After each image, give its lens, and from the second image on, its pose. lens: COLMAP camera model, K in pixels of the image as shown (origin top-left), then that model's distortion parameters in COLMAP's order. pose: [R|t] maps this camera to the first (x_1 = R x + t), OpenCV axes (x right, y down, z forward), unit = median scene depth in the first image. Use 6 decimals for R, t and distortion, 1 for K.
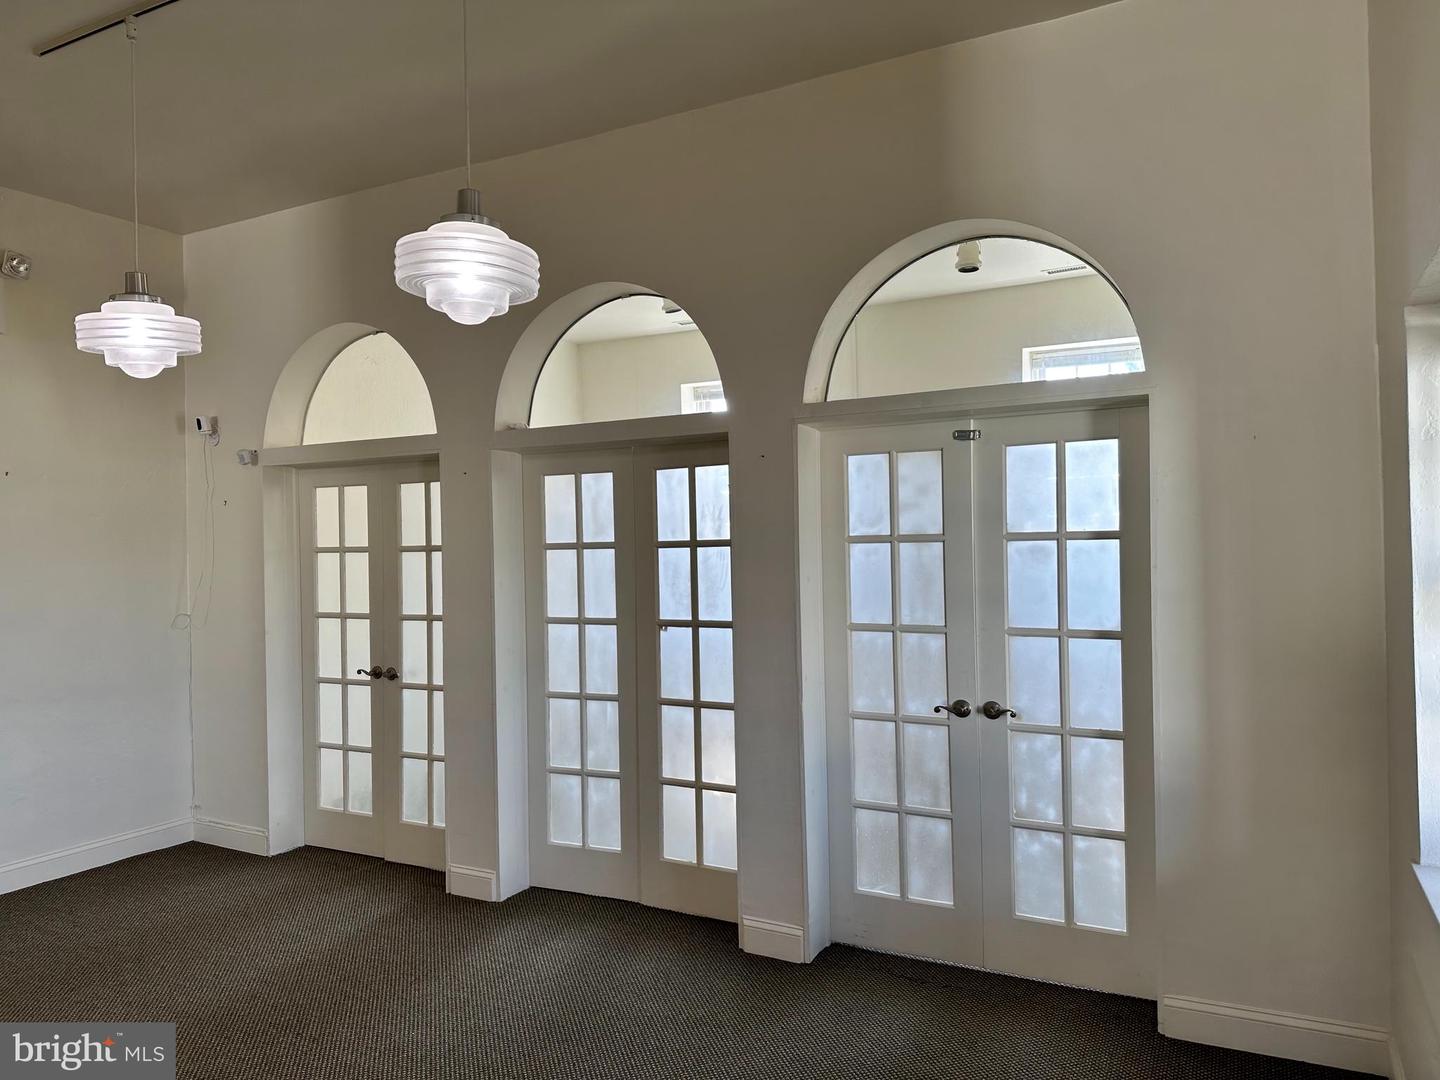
lens RADIAL K [[1010.2, 0, 724.4], [0, 1010.2, 532.4], [0, 0, 1]] dist [0.052745, -0.058946]
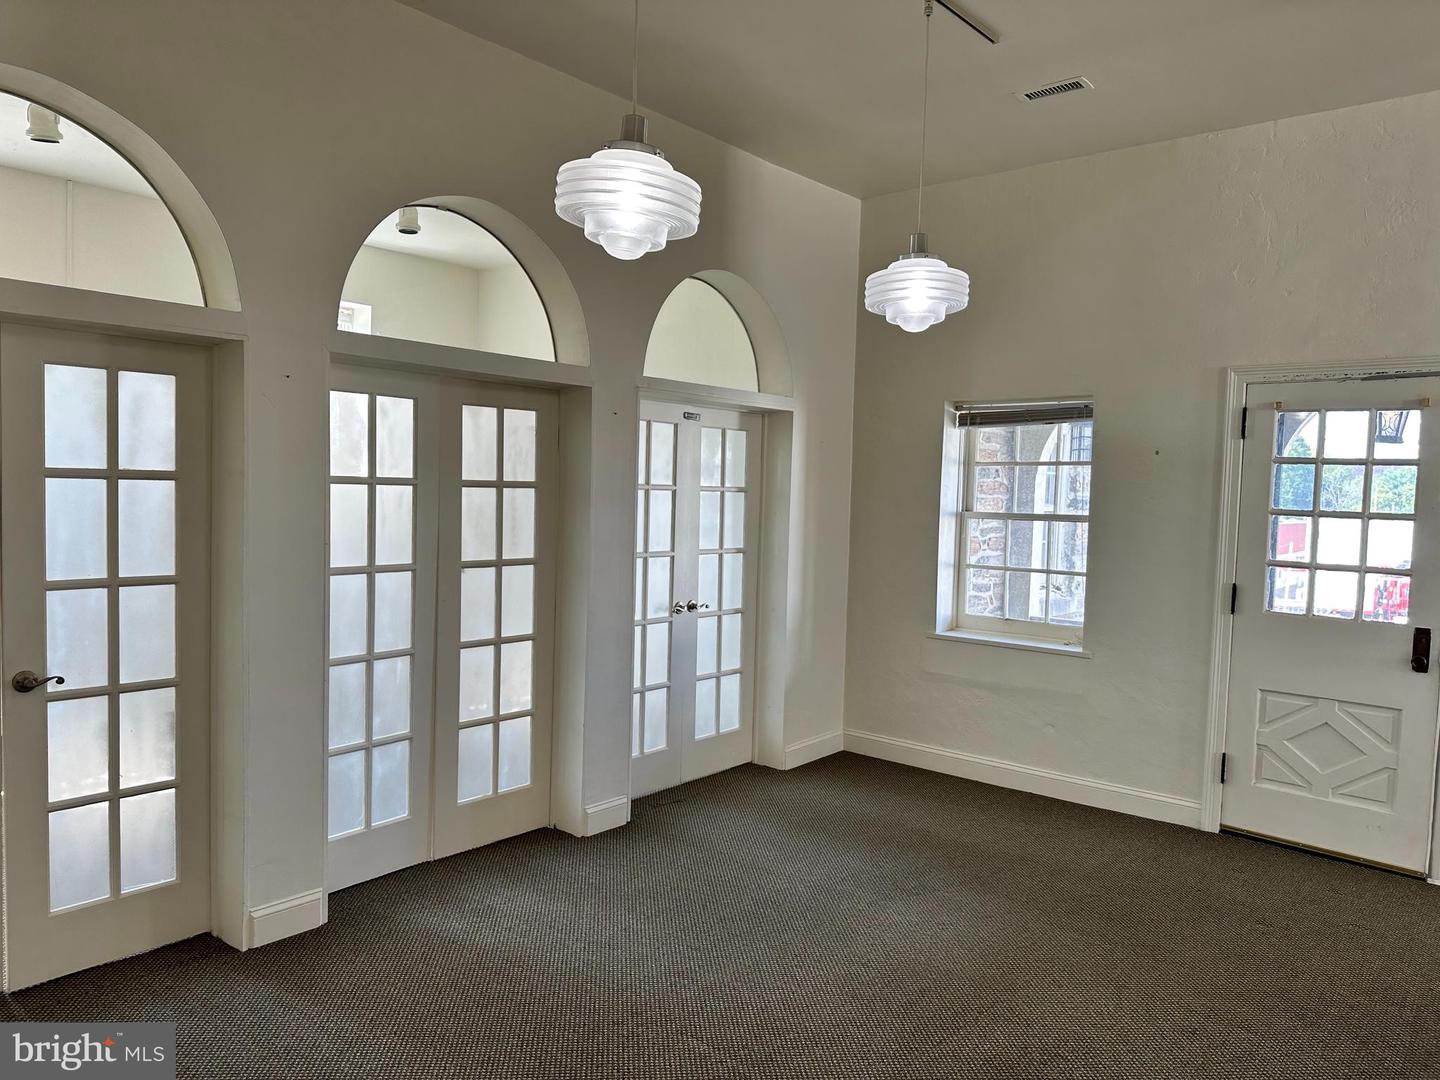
lens RADIAL K [[1021.7, 0, 728.6], [0, 1021.7, 537.7], [0, 0, 1]] dist [0.167928, -0.105641]
pose [[0.194273, -0.021194, 0.980718, -0.983641], [-0.035391, 0.998964, 0.028599, 0.026704], [-0.980309, -0.040265, 0.193322, 0.559230]]
